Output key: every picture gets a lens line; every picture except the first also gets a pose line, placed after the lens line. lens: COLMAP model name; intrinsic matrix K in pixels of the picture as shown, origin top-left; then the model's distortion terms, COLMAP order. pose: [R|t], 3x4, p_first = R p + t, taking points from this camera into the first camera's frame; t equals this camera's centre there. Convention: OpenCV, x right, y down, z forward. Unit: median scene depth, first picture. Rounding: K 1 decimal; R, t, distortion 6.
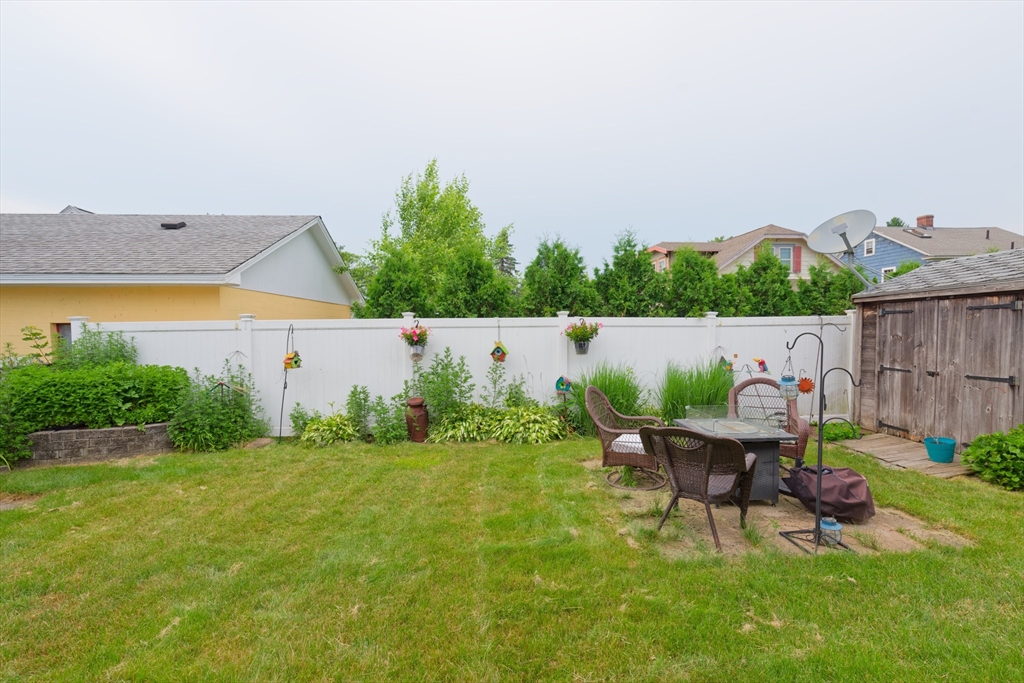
lens RADIAL K [[437.0, 0, 511.9], [0, 437.0, 343.1], [0, 0, 1]] dist [0.001428, 0.000030]
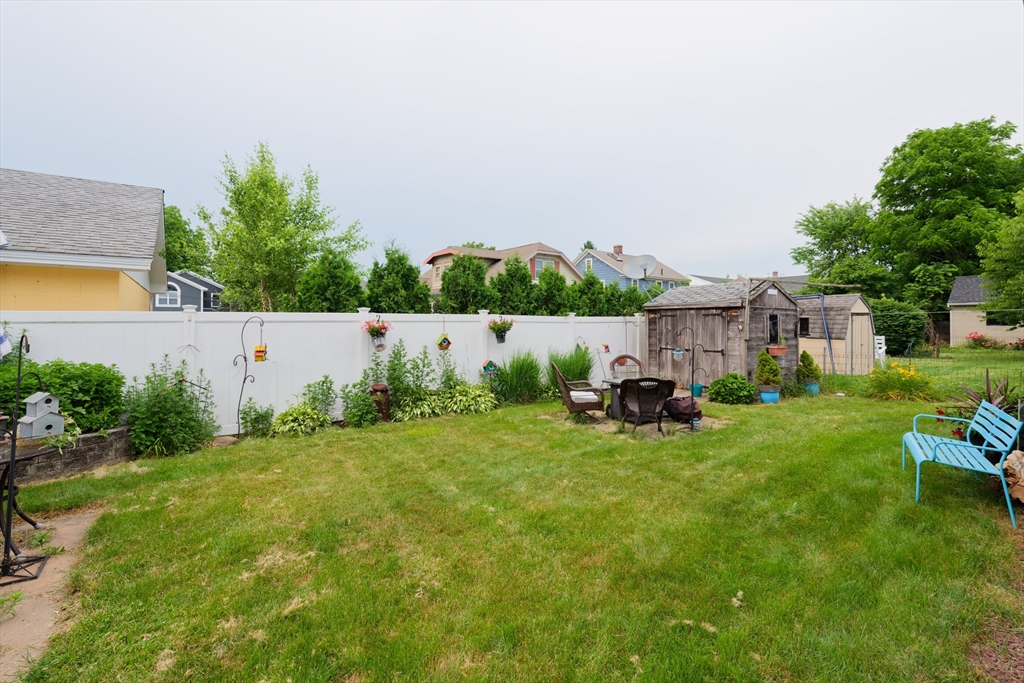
lens RADIAL K [[446.2, 0, 514.1], [0, 446.2, 309.6], [0, 0, 1]] dist [-0.001157, -0.001341]
pose [[0.846726, 0.024743, 0.531454, -0.538707], [0.008431, 0.998169, -0.059903, 0.005886], [-0.531962, 0.055202, 0.844967, -0.165097]]
